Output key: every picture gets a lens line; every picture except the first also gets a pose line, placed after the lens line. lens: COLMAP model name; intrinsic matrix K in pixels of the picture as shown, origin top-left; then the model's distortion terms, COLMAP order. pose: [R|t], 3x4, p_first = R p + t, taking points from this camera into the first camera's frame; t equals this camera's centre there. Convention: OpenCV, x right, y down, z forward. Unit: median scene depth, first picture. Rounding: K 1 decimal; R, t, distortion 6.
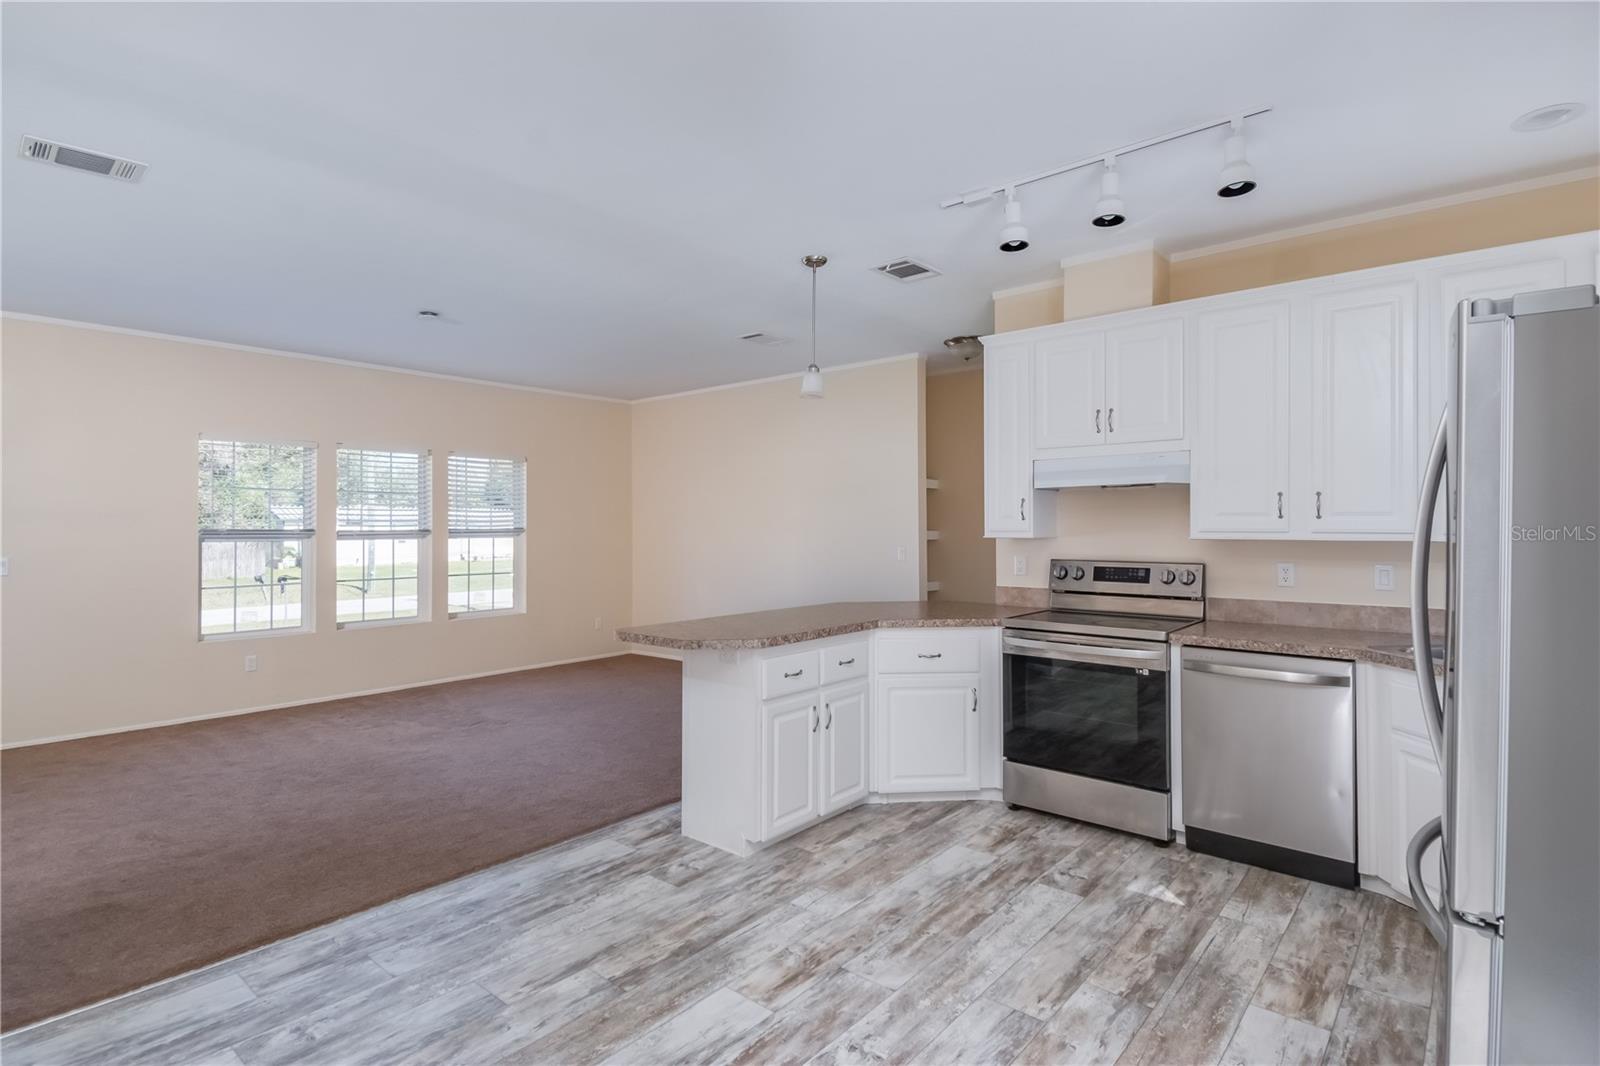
lens RADIAL K [[791.0, 0, 806.3], [0, 791.0, 526.4], [0, 0, 1]] dist [0.021803, -0.019585]
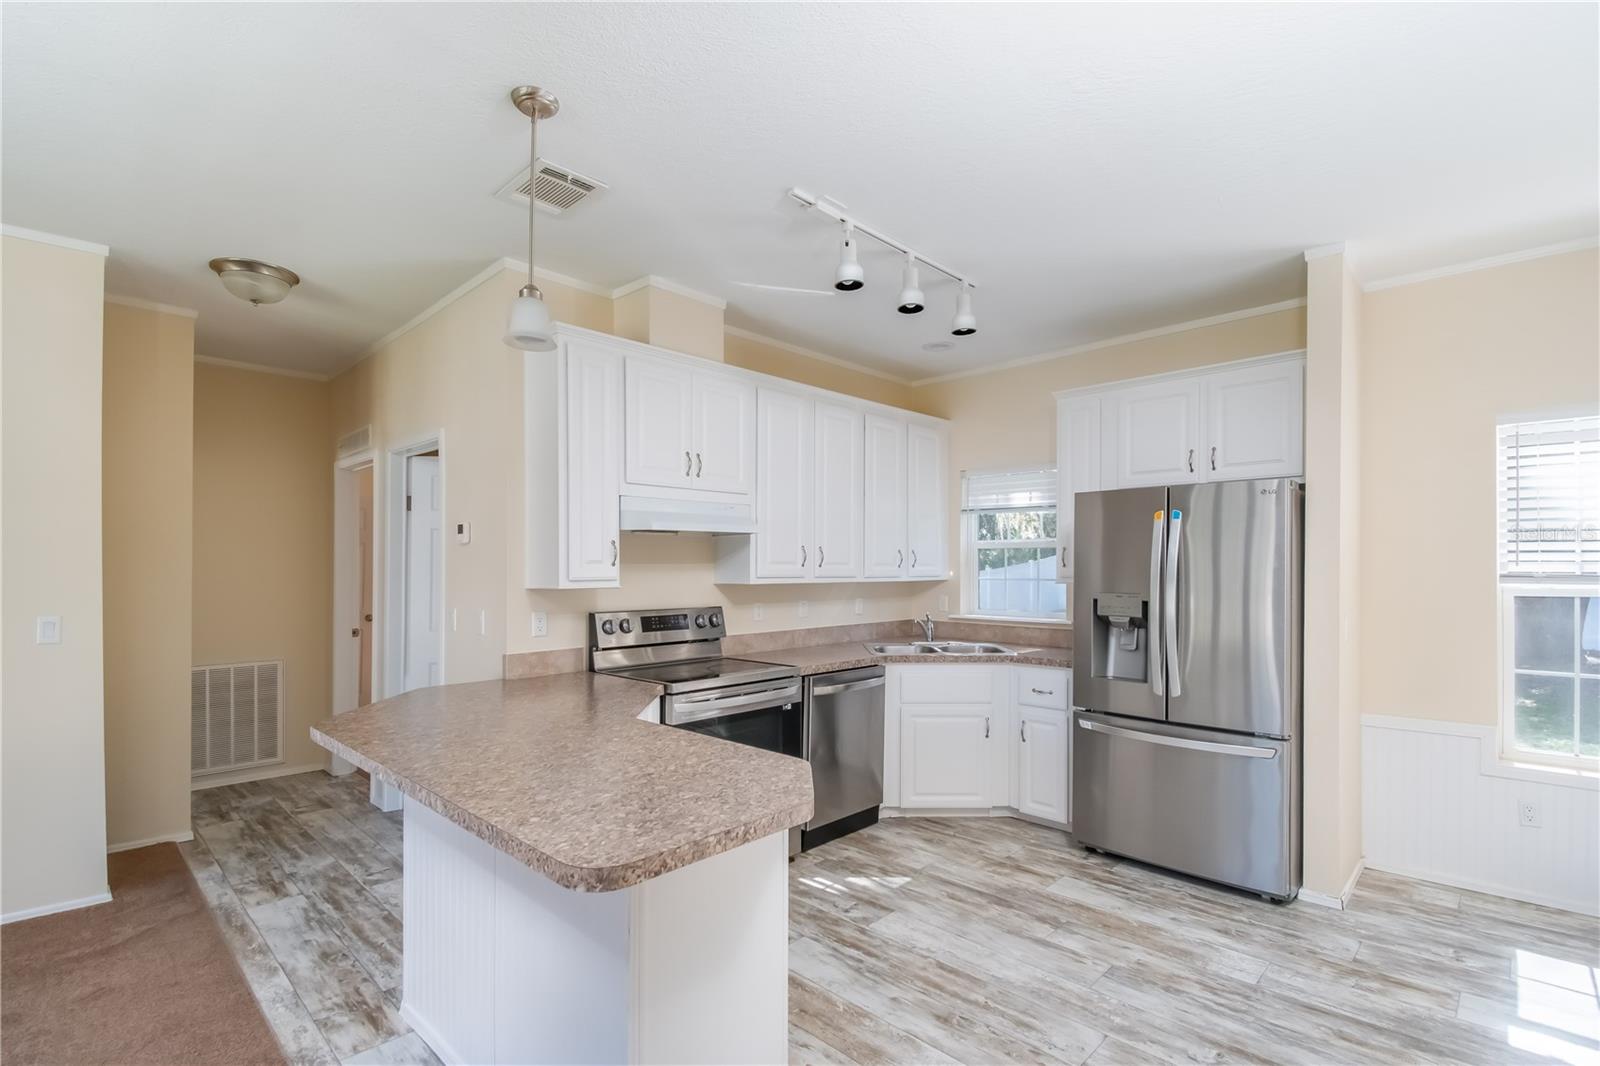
lens RADIAL K [[738.9, 0, 816.6], [0, 738.9, 561.3], [0, 0, 1]] dist [0.000141, -0.000444]
pose [[0.060257, 0.007920, 0.998151, -0.663064], [-0.000041, 0.999969, -0.007932, -0.010046], [-0.998183, 0.000437, 0.060255, 1.016289]]
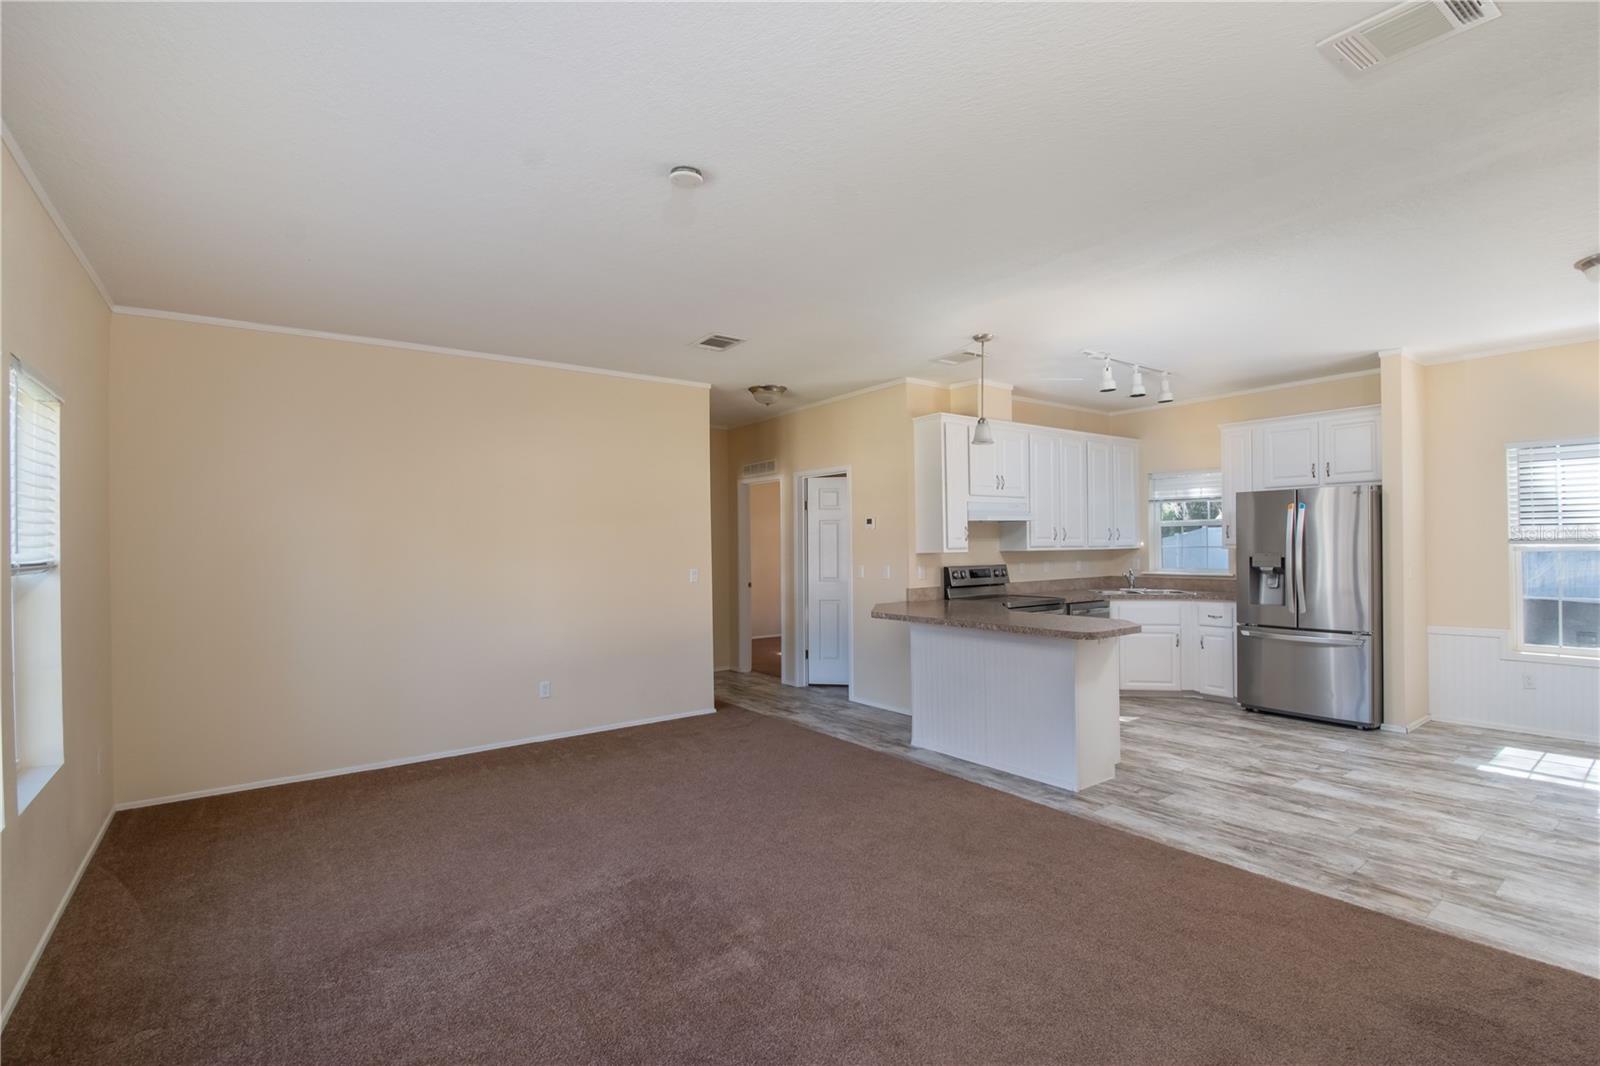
lens RADIAL K [[739.2, 0, 800.0], [0, 739.2, 533.0], [0, 0, 1]] dist [0.001244, -0.014809]
pose [[0.236227, 0.012788, 0.971614, -1.630696], [0.011985, 0.999799, -0.016073, -0.005562], [-0.971624, 0.015442, 0.236026, 1.337323]]
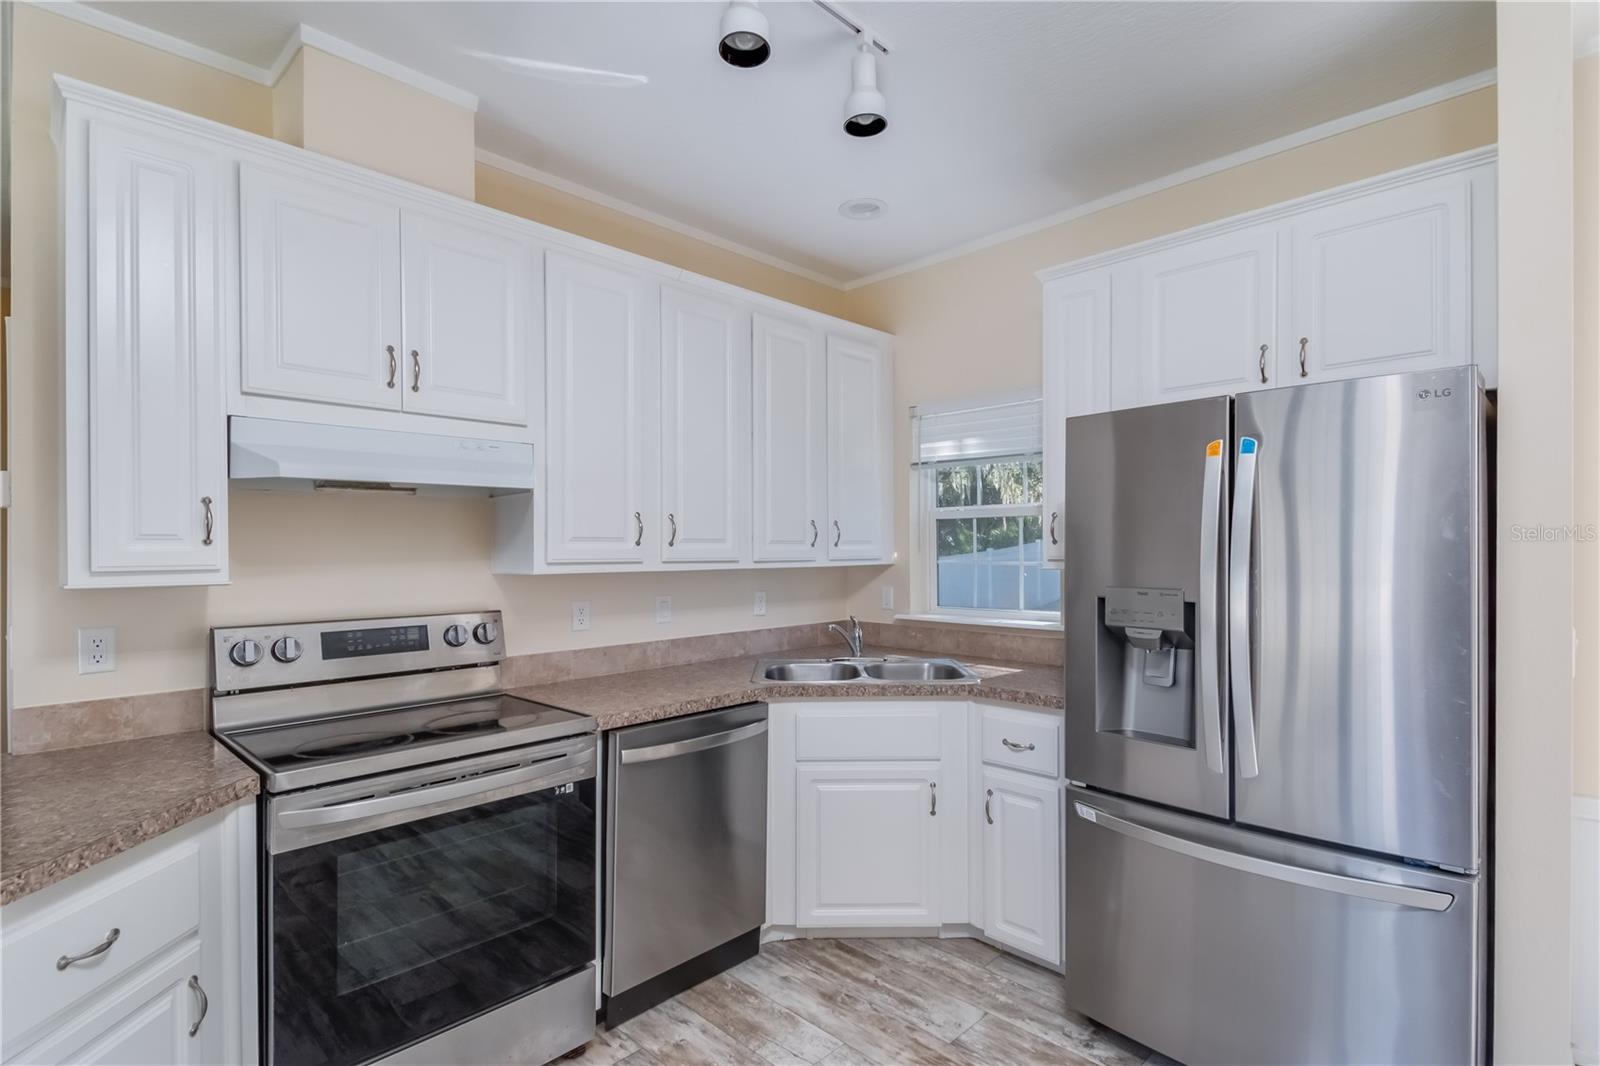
lens RADIAL K [[770.8, 0, 817.9], [0, 770.8, 544.4], [0, 0, 1]] dist [0.017583, -0.000117]
pose [[0.062188, 0.006146, 0.998046, -0.194299], [0.005481, 0.999964, -0.006499, -0.005435], [-0.998049, 0.005875, 0.062152, 0.862152]]
